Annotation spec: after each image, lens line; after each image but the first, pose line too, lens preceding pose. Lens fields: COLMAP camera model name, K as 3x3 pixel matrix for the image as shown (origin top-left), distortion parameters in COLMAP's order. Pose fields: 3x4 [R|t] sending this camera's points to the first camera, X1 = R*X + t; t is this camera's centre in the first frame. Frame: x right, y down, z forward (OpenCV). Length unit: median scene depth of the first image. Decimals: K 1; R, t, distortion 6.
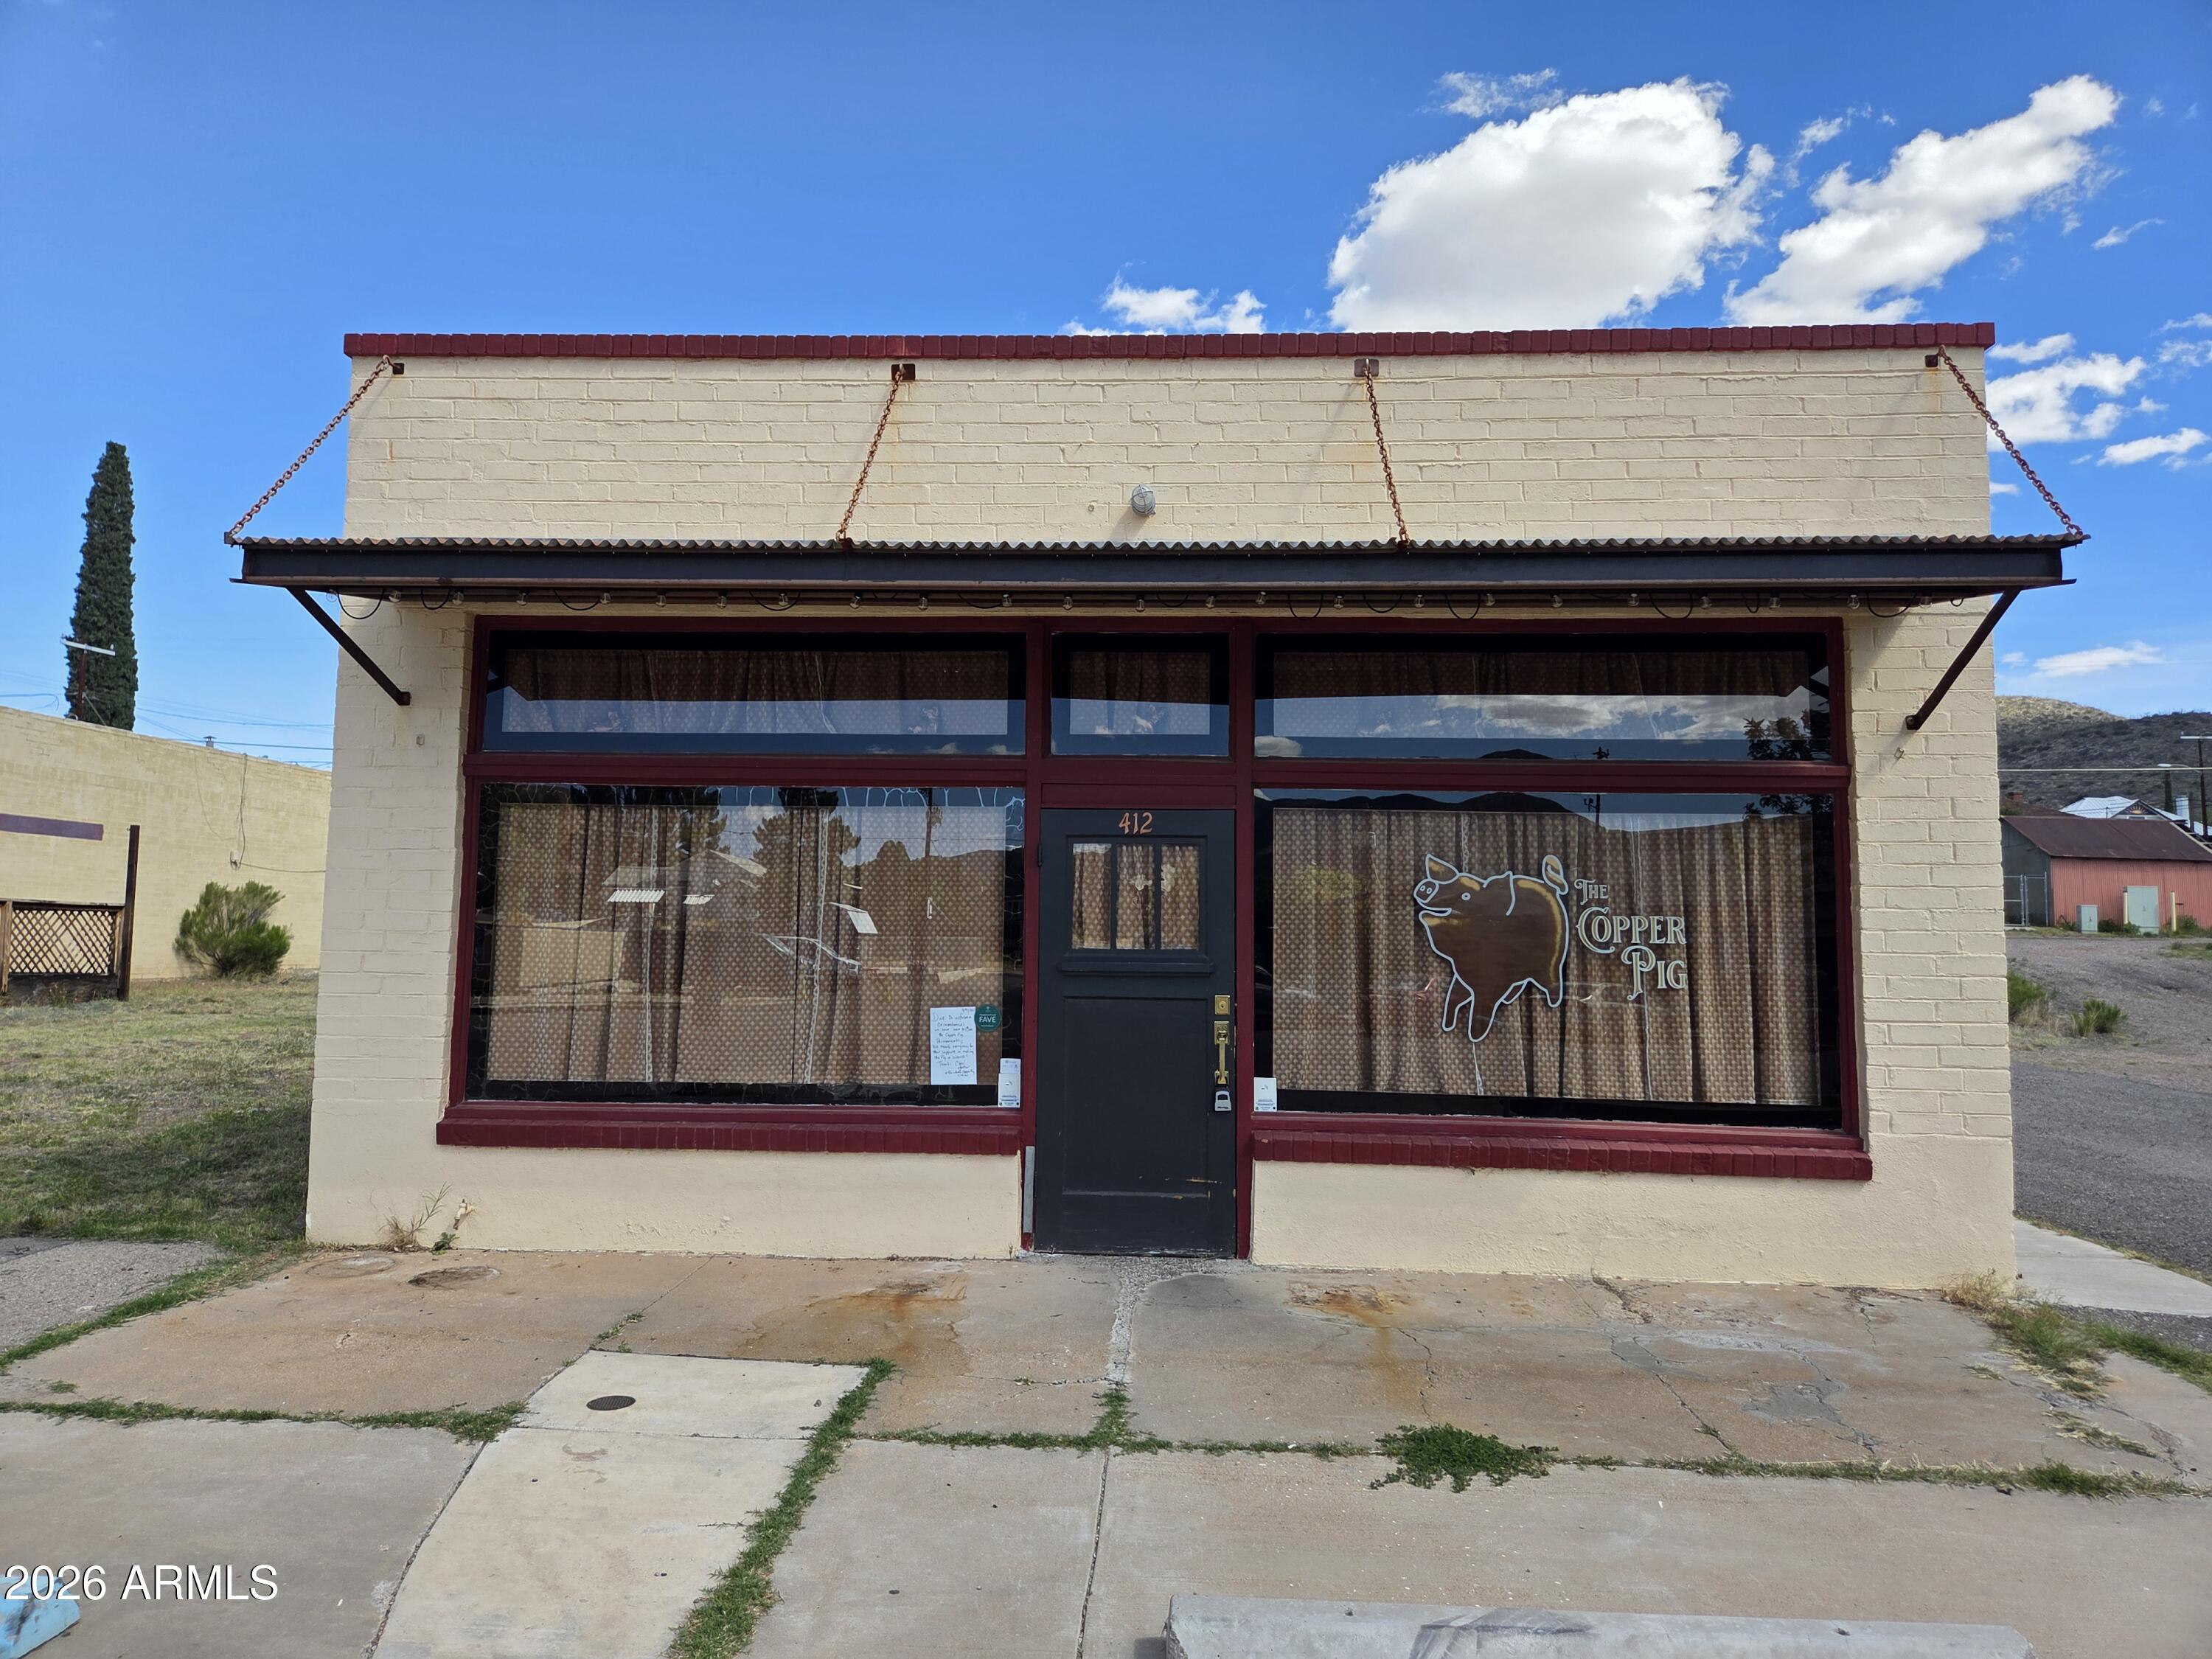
lens RADIAL K [[1489.1, 0, 1107.4], [0, 1489.1, 818.7], [0, 0, 1]] dist [0.037533, -0.000212]
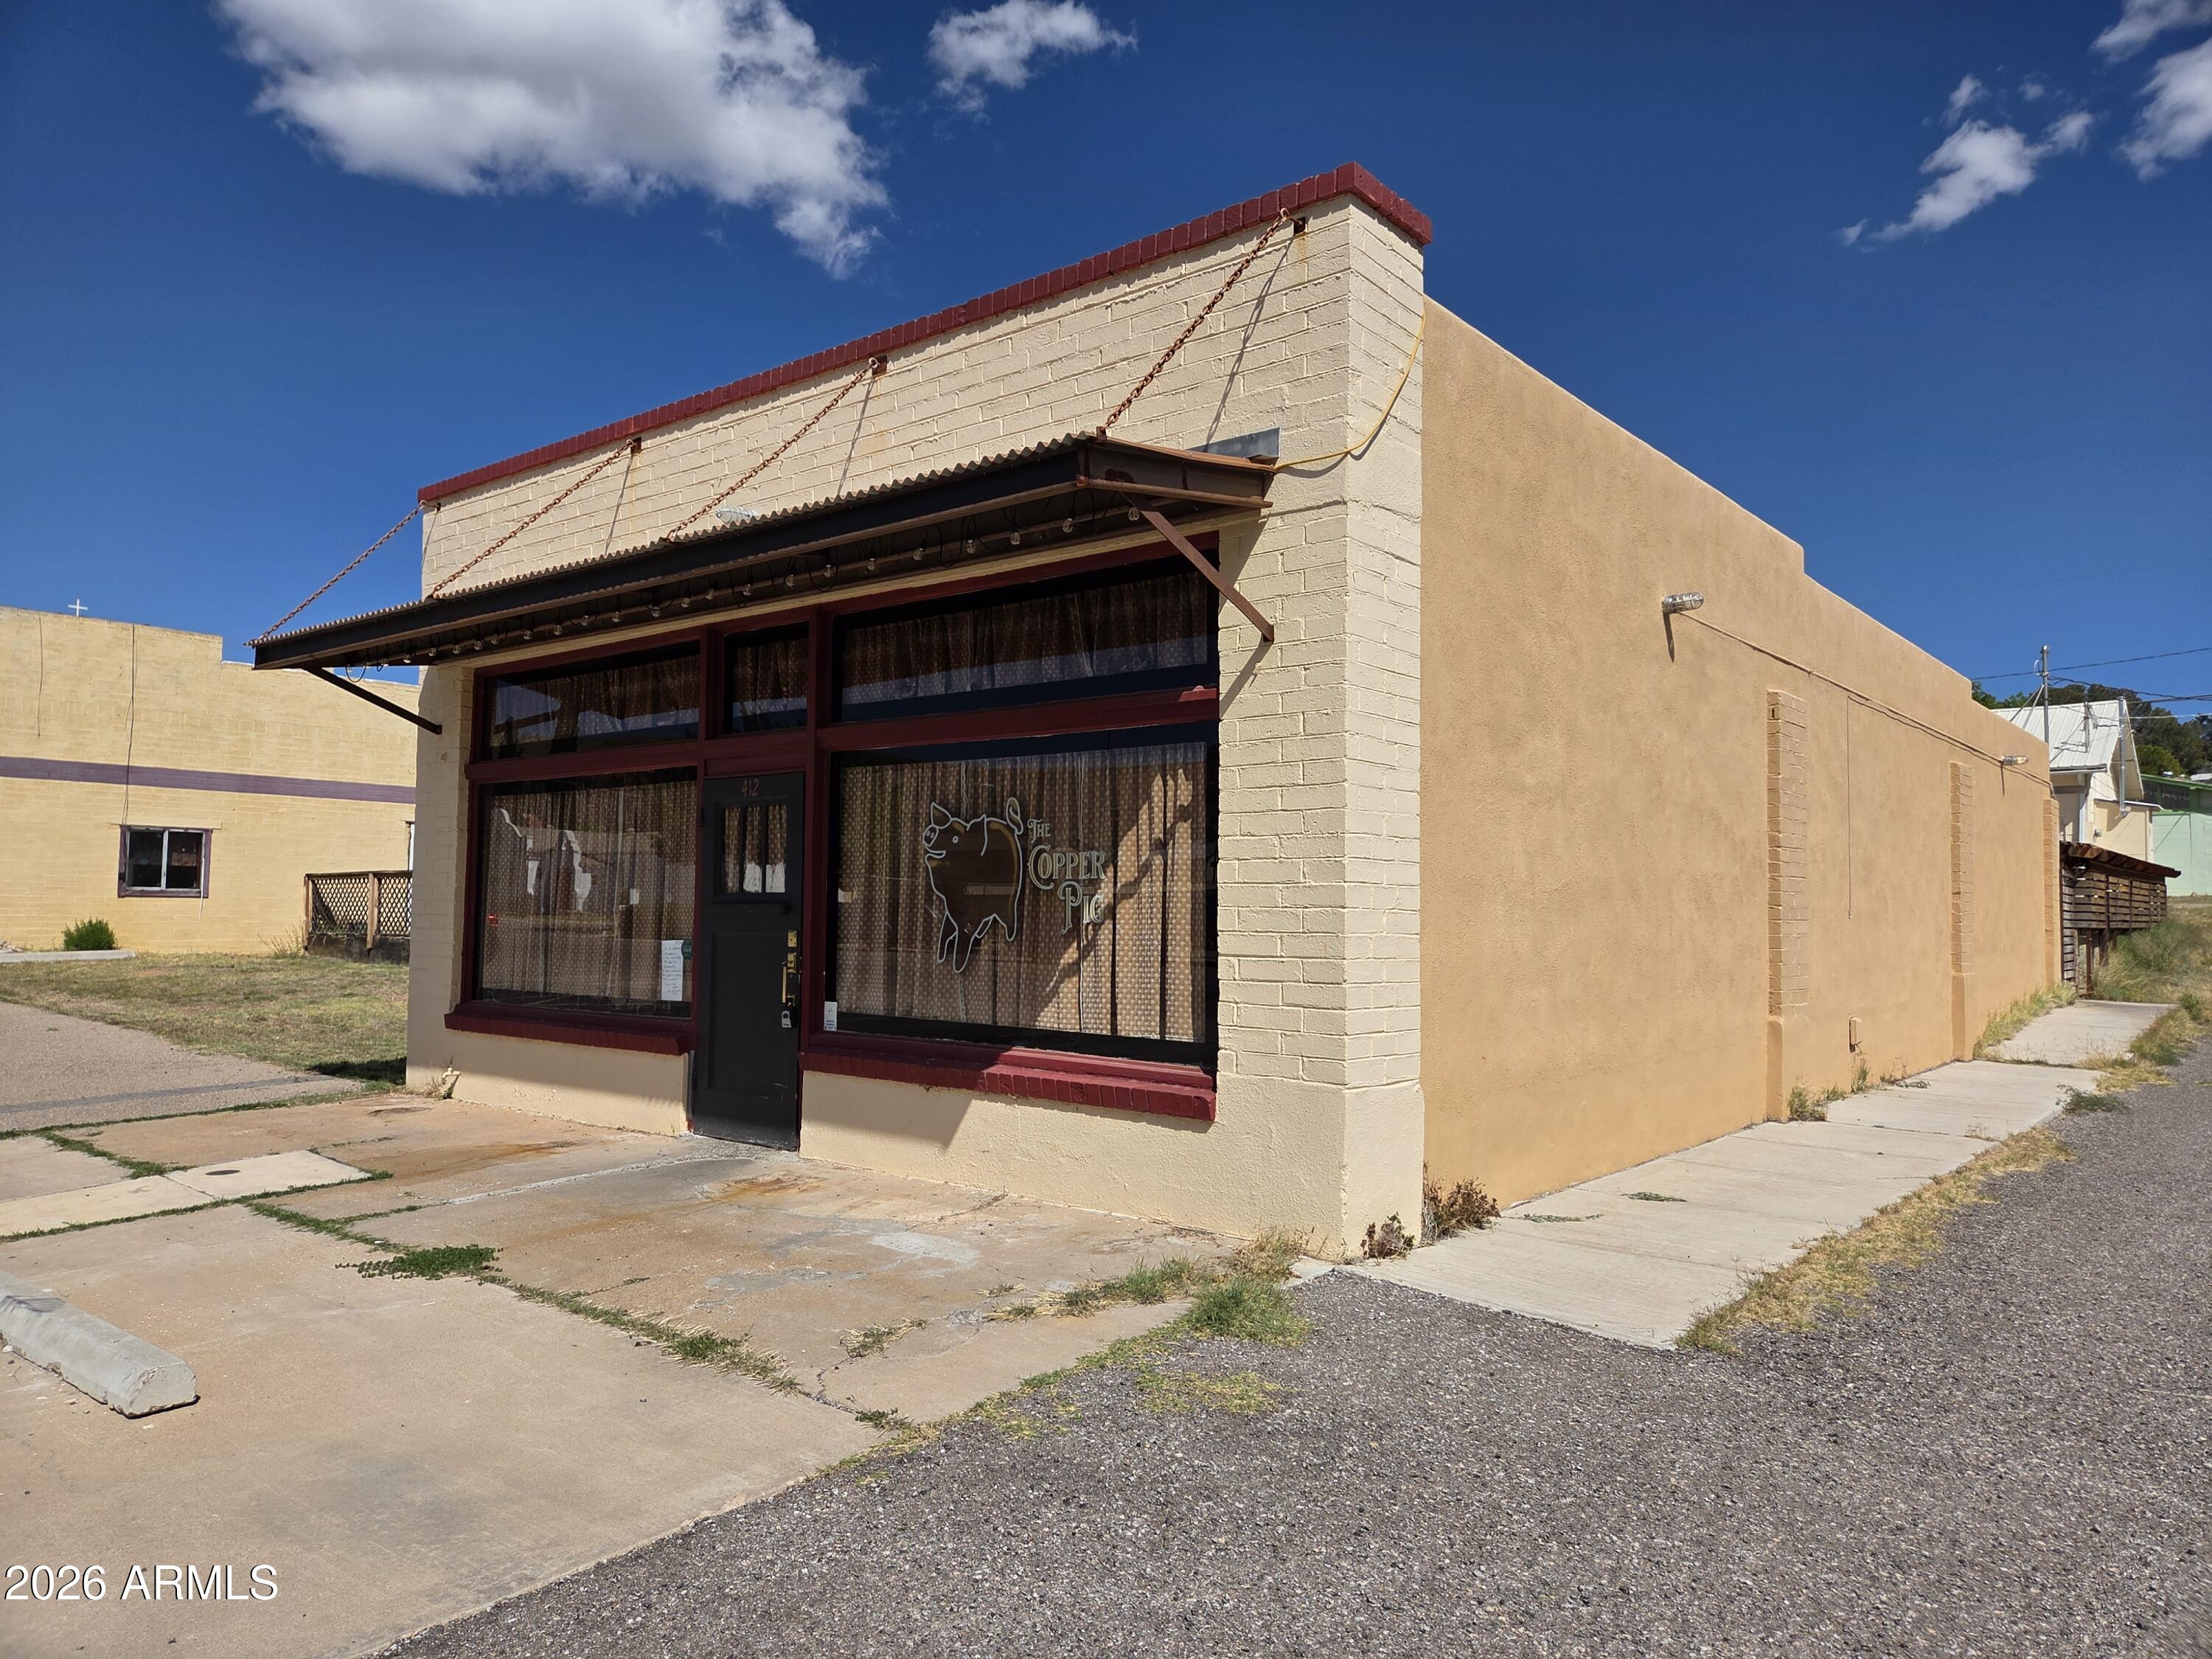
lens RADIAL K [[1489.1, 0, 1114.7], [0, 1489.1, 840.1], [0, 0, 1]] dist [0.037533, -0.000212]
pose [[0.808033, -0.033455, -0.588186, 0.971406], [0.048300, 0.998787, 0.009543, 0.048096], [0.587154, -0.036121, 0.808669, 0.197929]]
